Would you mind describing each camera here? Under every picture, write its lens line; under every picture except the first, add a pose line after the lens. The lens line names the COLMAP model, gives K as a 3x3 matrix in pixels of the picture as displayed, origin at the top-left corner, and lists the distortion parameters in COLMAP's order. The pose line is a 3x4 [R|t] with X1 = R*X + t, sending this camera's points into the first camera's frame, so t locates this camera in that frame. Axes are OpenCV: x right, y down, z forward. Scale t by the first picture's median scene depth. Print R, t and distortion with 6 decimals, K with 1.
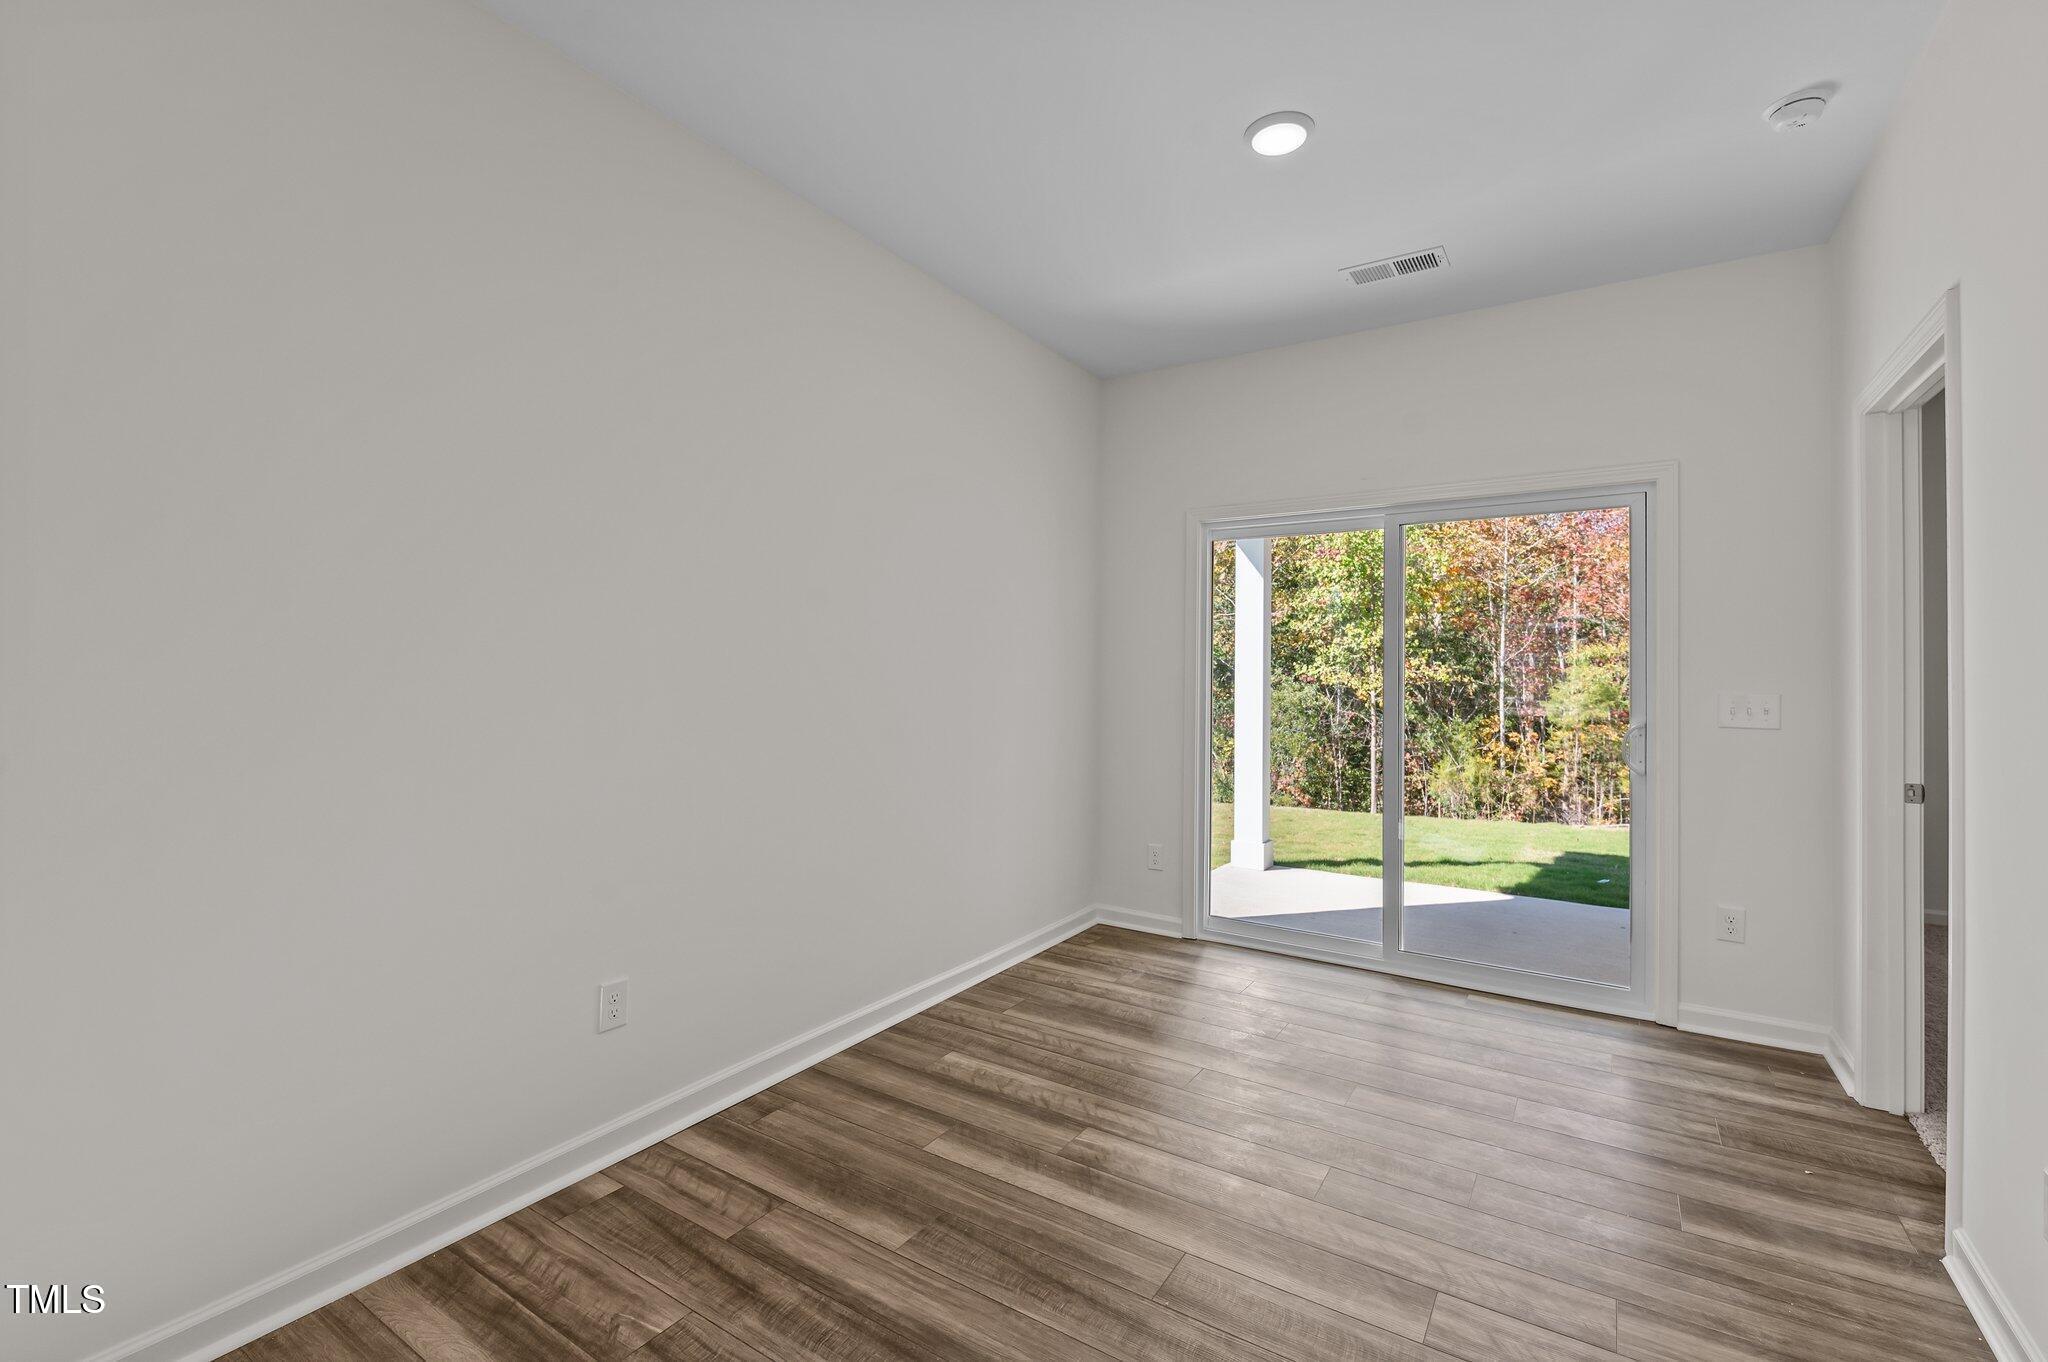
lens RADIAL K [[897.0, 0, 1026.3], [0, 897.0, 658.6], [0, 0, 1]] dist [0.002691, -0.000166]
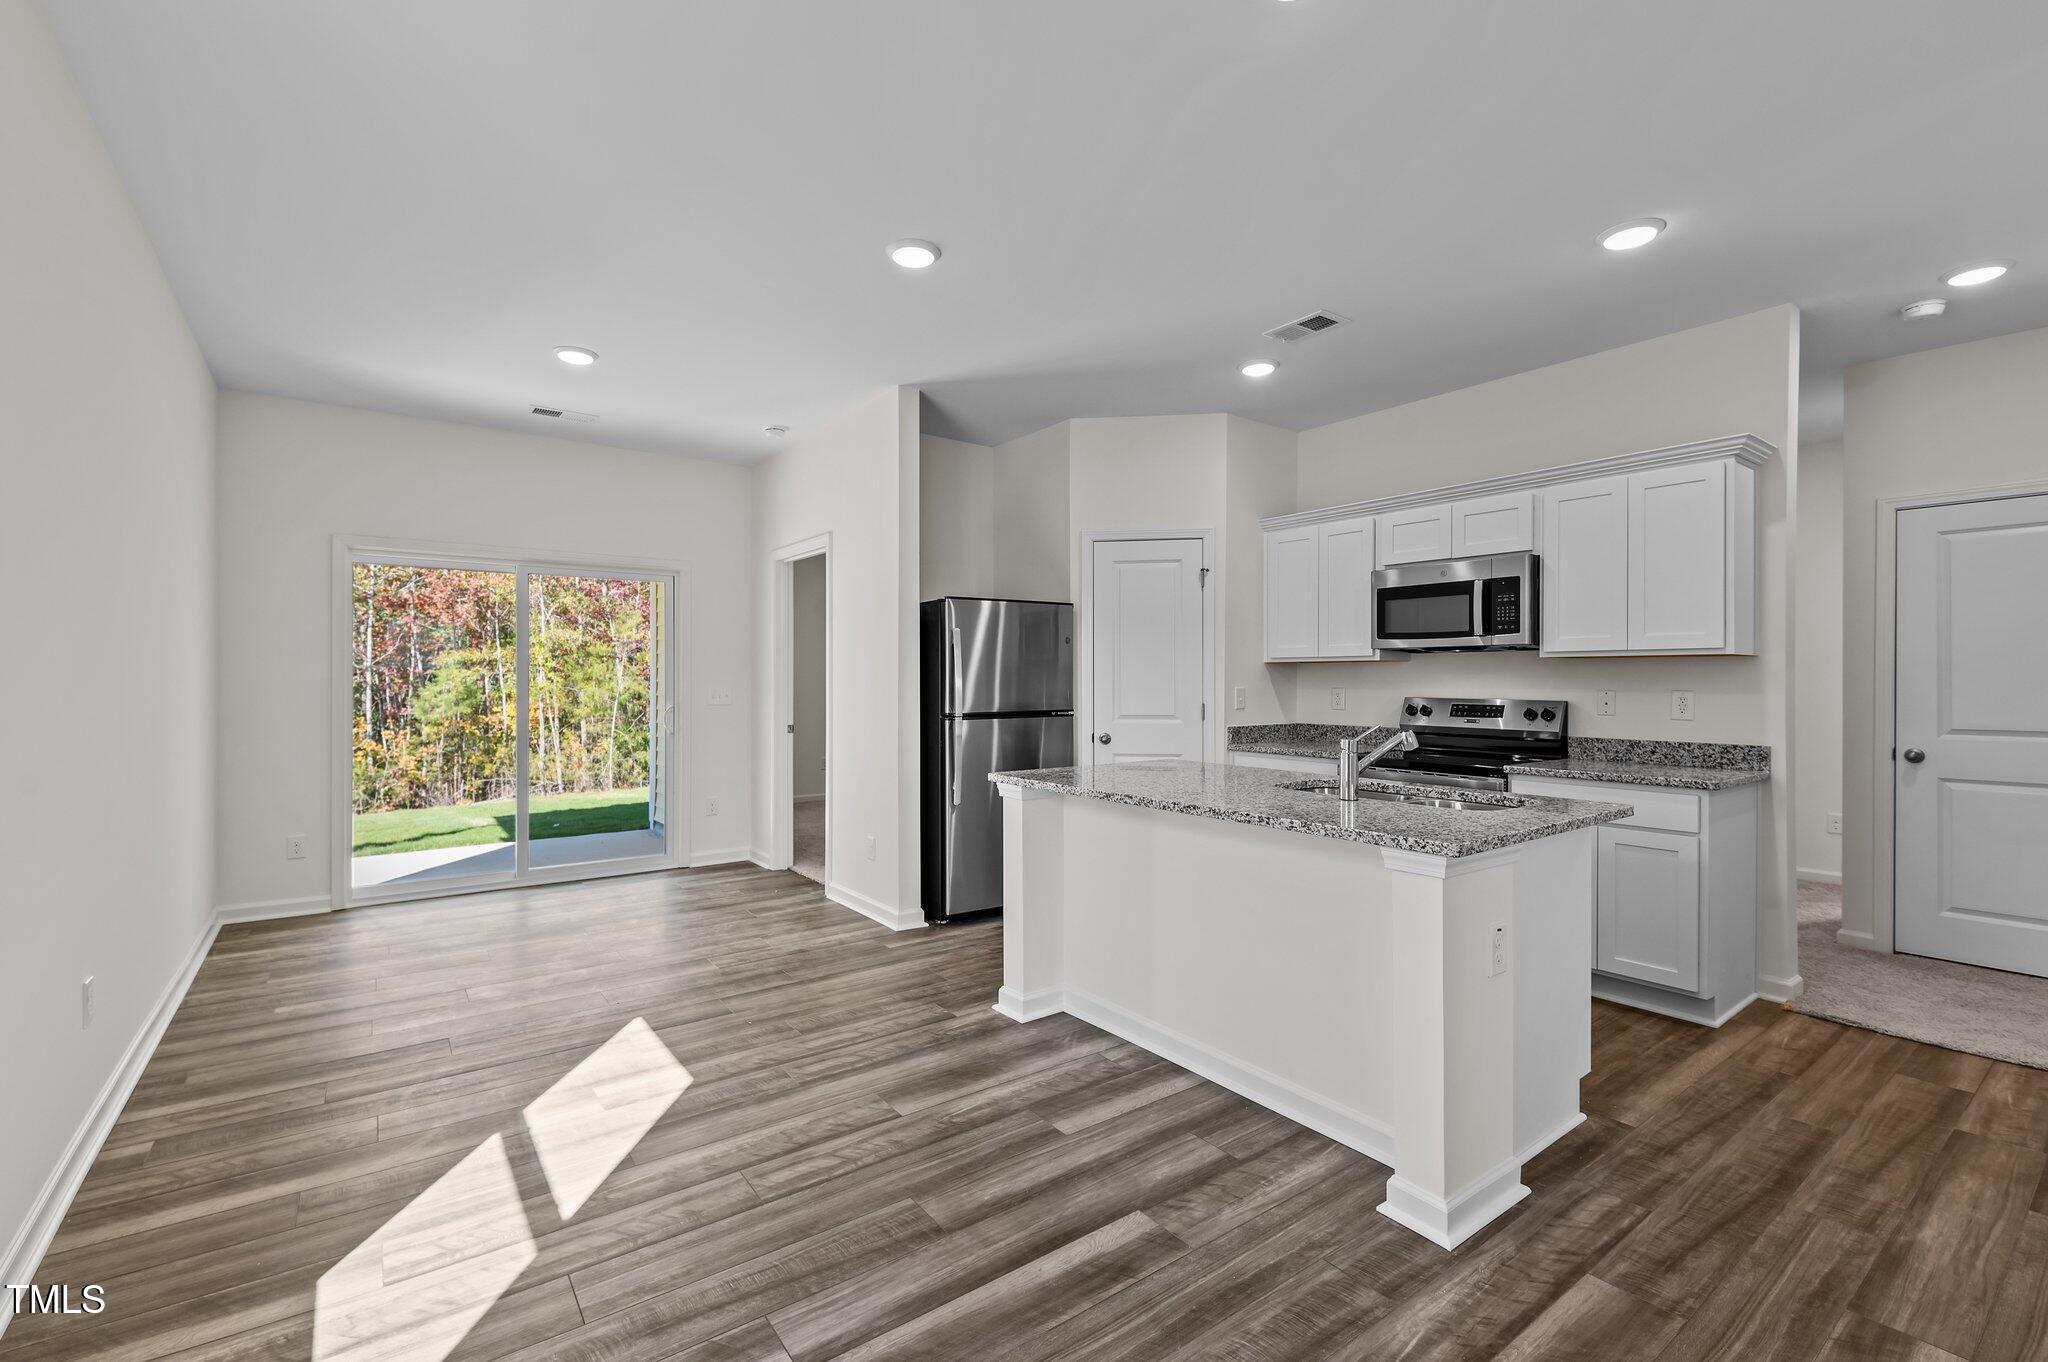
lens RADIAL K [[897.0, 0, 1023.0], [0, 897.0, 678.2], [0, 0, 1]] dist [0.002691, -0.000166]
pose [[0.338284, -0.004706, 0.941032, -0.599908], [-0.016126, 0.999812, 0.010797, -0.010900], [-0.940906, -0.018828, 0.338145, -0.208784]]
